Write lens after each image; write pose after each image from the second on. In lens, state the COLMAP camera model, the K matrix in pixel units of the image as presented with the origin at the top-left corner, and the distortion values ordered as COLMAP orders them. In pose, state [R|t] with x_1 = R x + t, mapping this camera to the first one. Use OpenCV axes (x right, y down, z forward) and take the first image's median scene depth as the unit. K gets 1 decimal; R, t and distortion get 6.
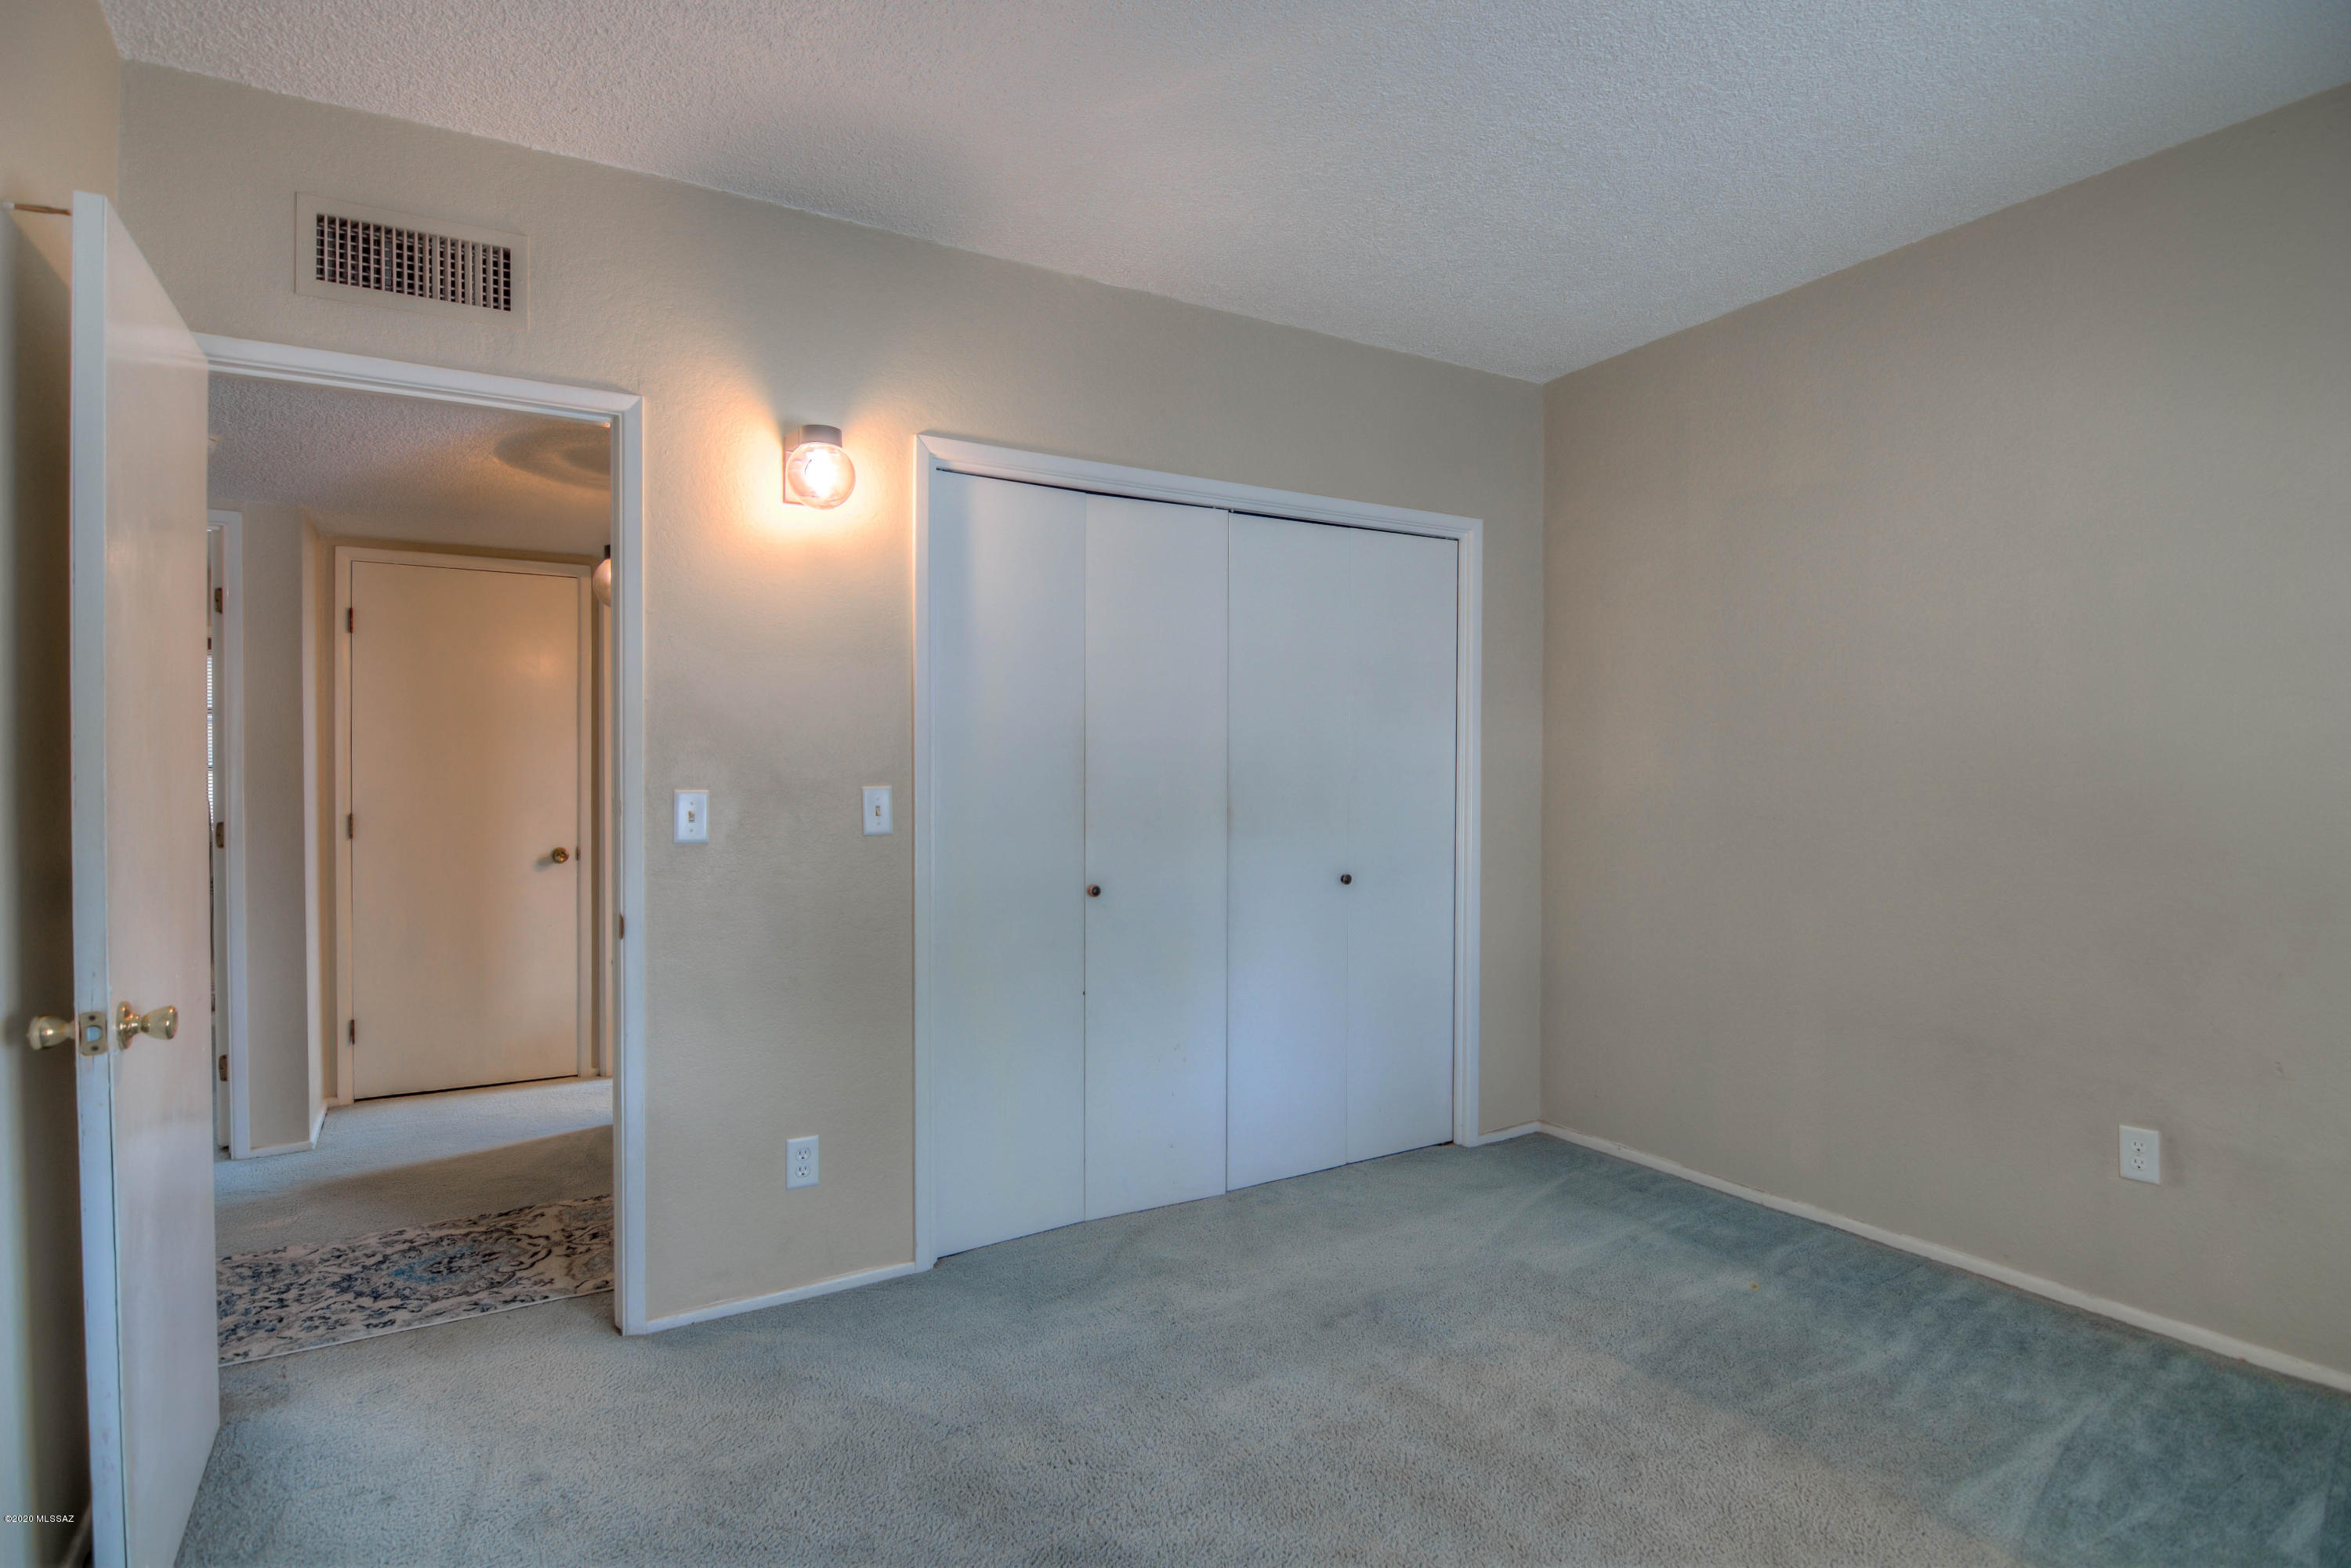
lens RADIAL K [[1206.8, 0, 1186.2], [0, 1206.8, 779.9], [0, 0, 1]] dist [-0.002057, -0.000241]
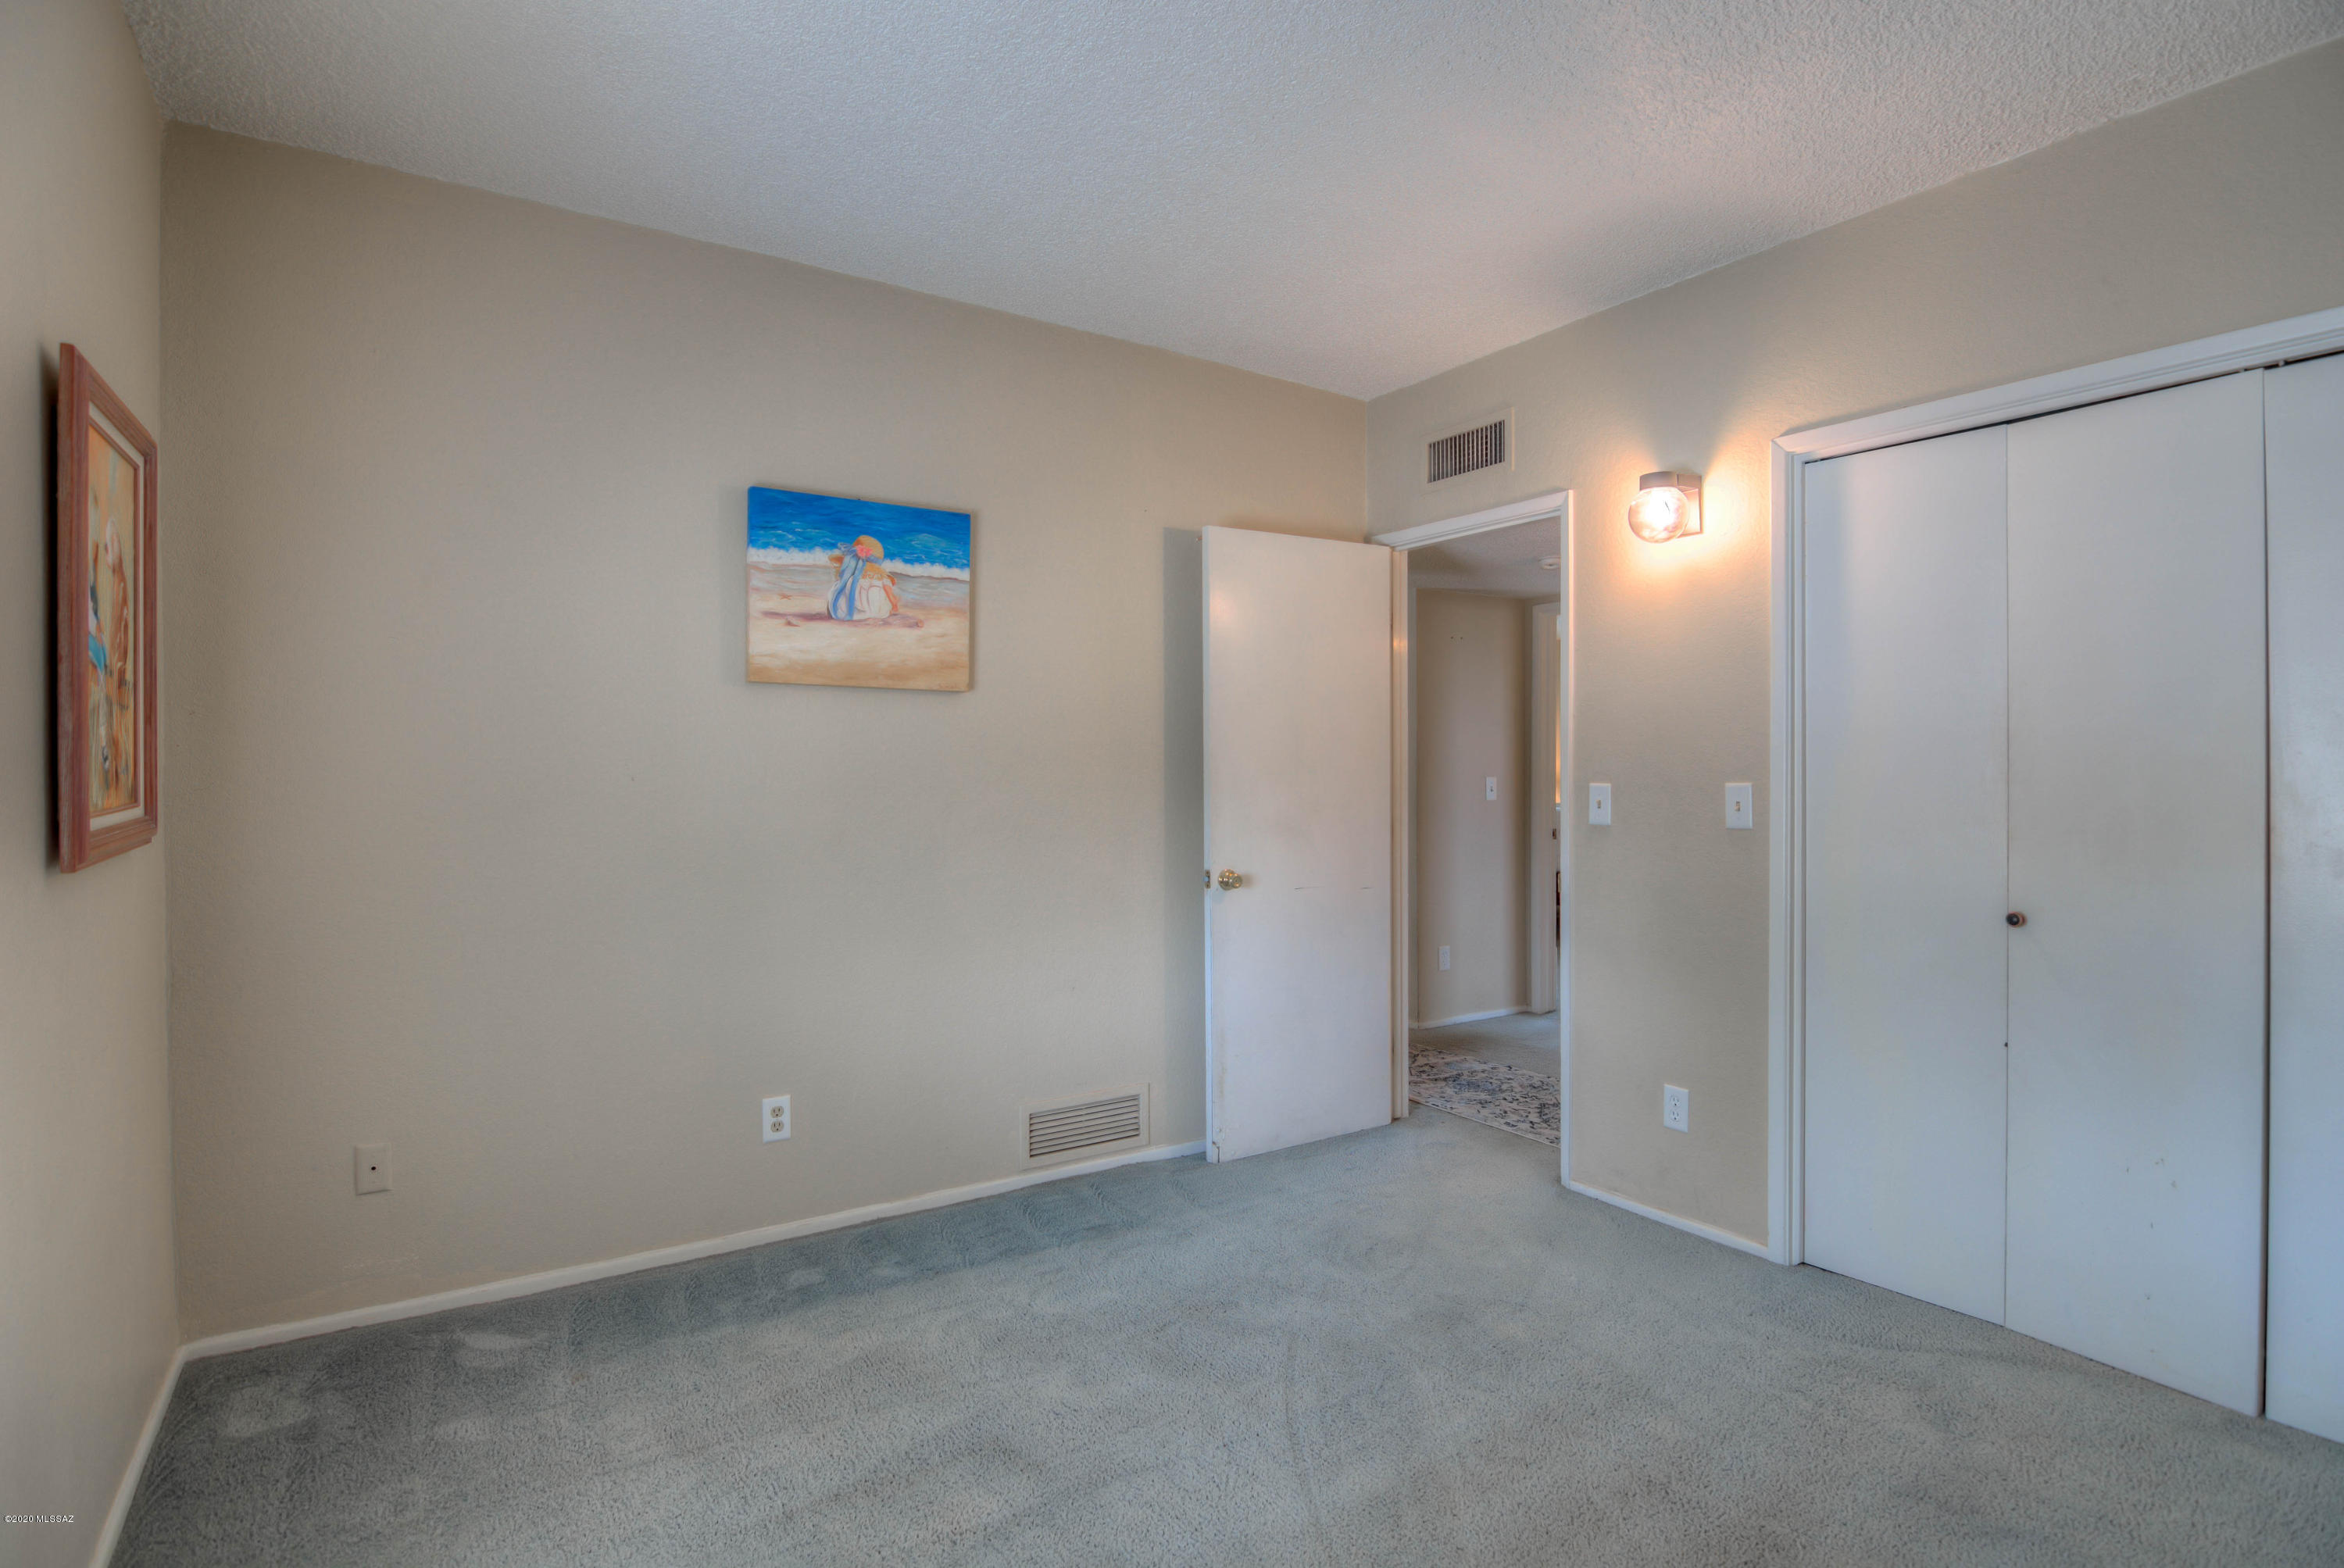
lens RADIAL K [[1209.8, 0, 1172.0], [0, 1209.8, 784.0], [0, 0, 1]] dist [-0.022329, -0.000519]
pose [[0.021857, 0.011660, -0.999693, 0.820720], [-0.006222, 0.999914, 0.011527, -0.003474], [0.999742, 0.005968, 0.021927, 0.493708]]
